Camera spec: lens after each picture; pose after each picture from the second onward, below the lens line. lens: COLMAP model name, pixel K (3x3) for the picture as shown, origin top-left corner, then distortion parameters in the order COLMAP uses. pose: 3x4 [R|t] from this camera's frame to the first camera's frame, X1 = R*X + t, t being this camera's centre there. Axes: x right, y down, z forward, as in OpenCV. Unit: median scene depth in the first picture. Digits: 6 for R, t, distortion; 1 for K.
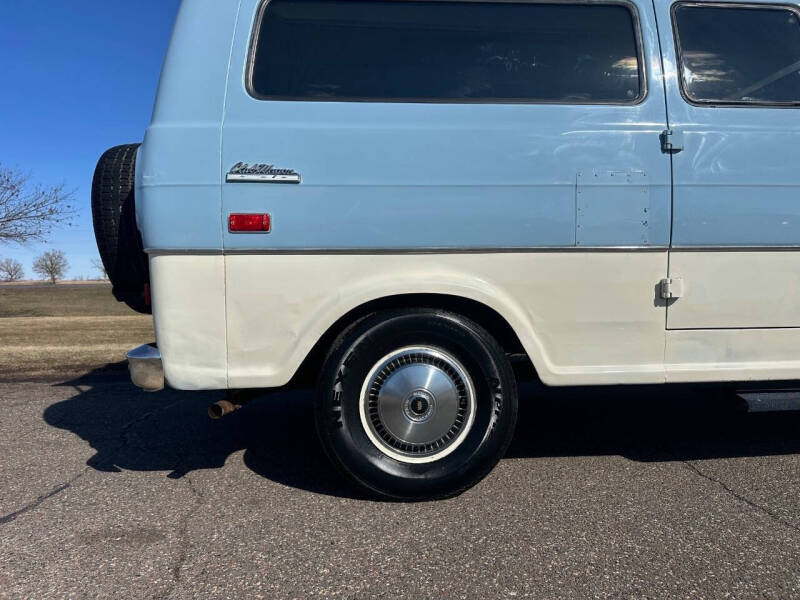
lens RADIAL K [[570.2, 0, 404.4], [0, 570.2, 304.8], [0, 0, 1]] dist [0.073077, -0.083898]
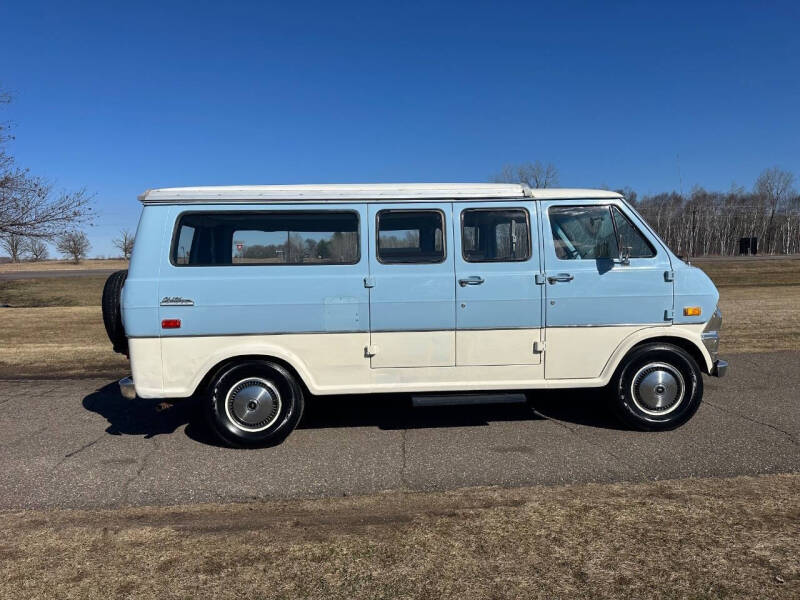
lens RADIAL K [[567.9, 0, 397.8], [0, 567.9, 298.4], [0, 0, 1]] dist [0.004758, -0.003760]
pose [[0.999448, -0.008121, -0.032221, 0.634884], [0.009184, 0.999414, 0.032967, -0.287716], [0.031934, -0.033244, 0.998937, -1.090229]]
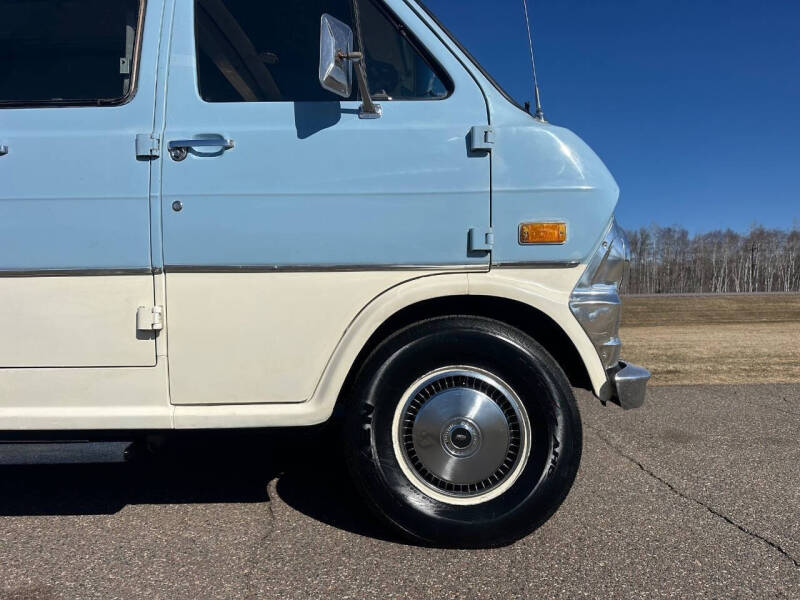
lens RADIAL K [[563.7, 0, 414.4], [0, 563.7, 301.2], [0, 0, 1]] dist [0.080480, -0.084345]
pose [[0.995637, -0.003114, -0.093261, 1.582054], [-0.000554, 0.999228, -0.039288, -0.021701], [0.093311, 0.039168, 0.994866, 0.273309]]
